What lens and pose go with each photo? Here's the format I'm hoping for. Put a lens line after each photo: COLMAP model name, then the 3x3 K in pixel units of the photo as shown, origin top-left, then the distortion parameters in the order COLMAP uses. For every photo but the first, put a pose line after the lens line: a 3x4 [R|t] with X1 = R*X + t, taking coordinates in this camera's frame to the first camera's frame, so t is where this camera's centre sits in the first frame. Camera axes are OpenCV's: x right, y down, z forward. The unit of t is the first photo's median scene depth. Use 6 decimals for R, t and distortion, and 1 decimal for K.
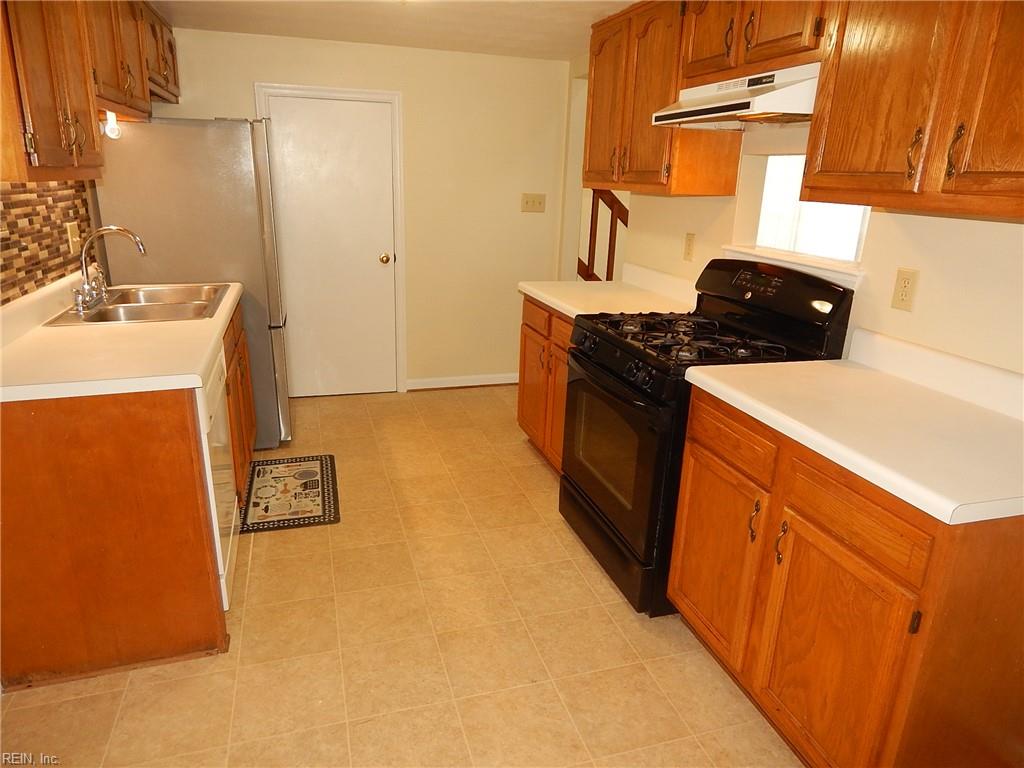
lens RADIAL K [[666.2, 0, 512.0], [0, 666.2, 384.0], [0, 0, 1]] dist [-0.018273, 0.000332]
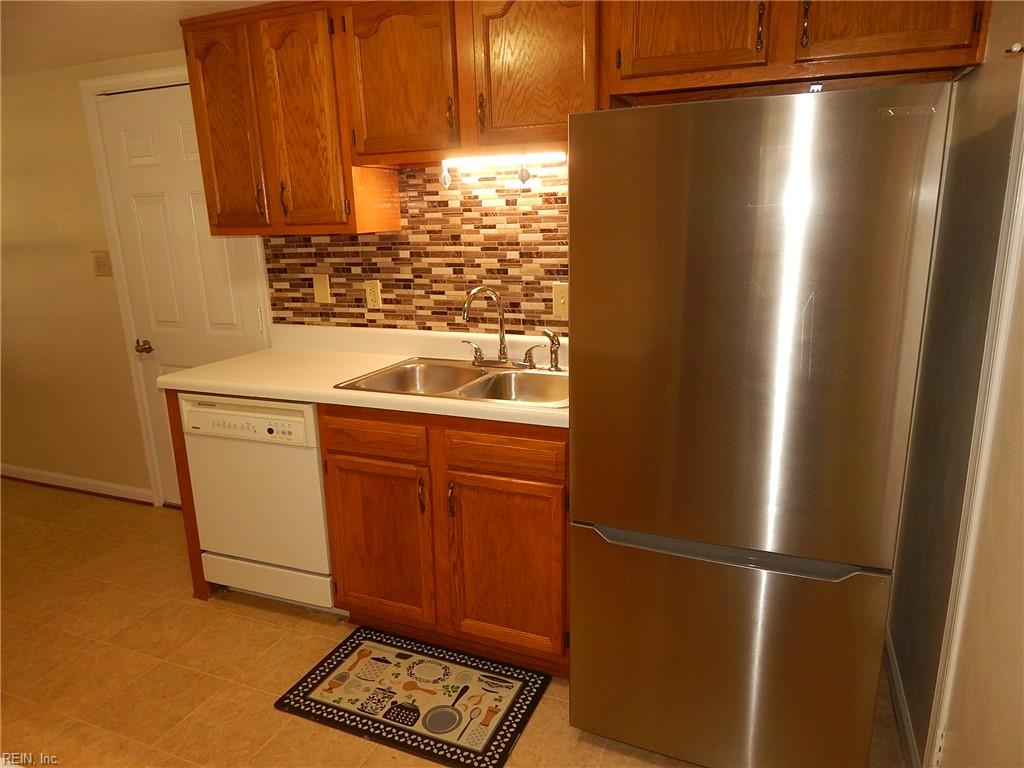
lens RADIAL K [[666.2, 0, 512.0], [0, 666.2, 384.0], [0, 0, 1]] dist [-0.018273, 0.000332]
pose [[-0.632572, 0.152913, -0.759256, 0.064643], [-0.235623, 0.895854, 0.376733, -0.445441], [0.737790, 0.417209, -0.530663, 1.494333]]
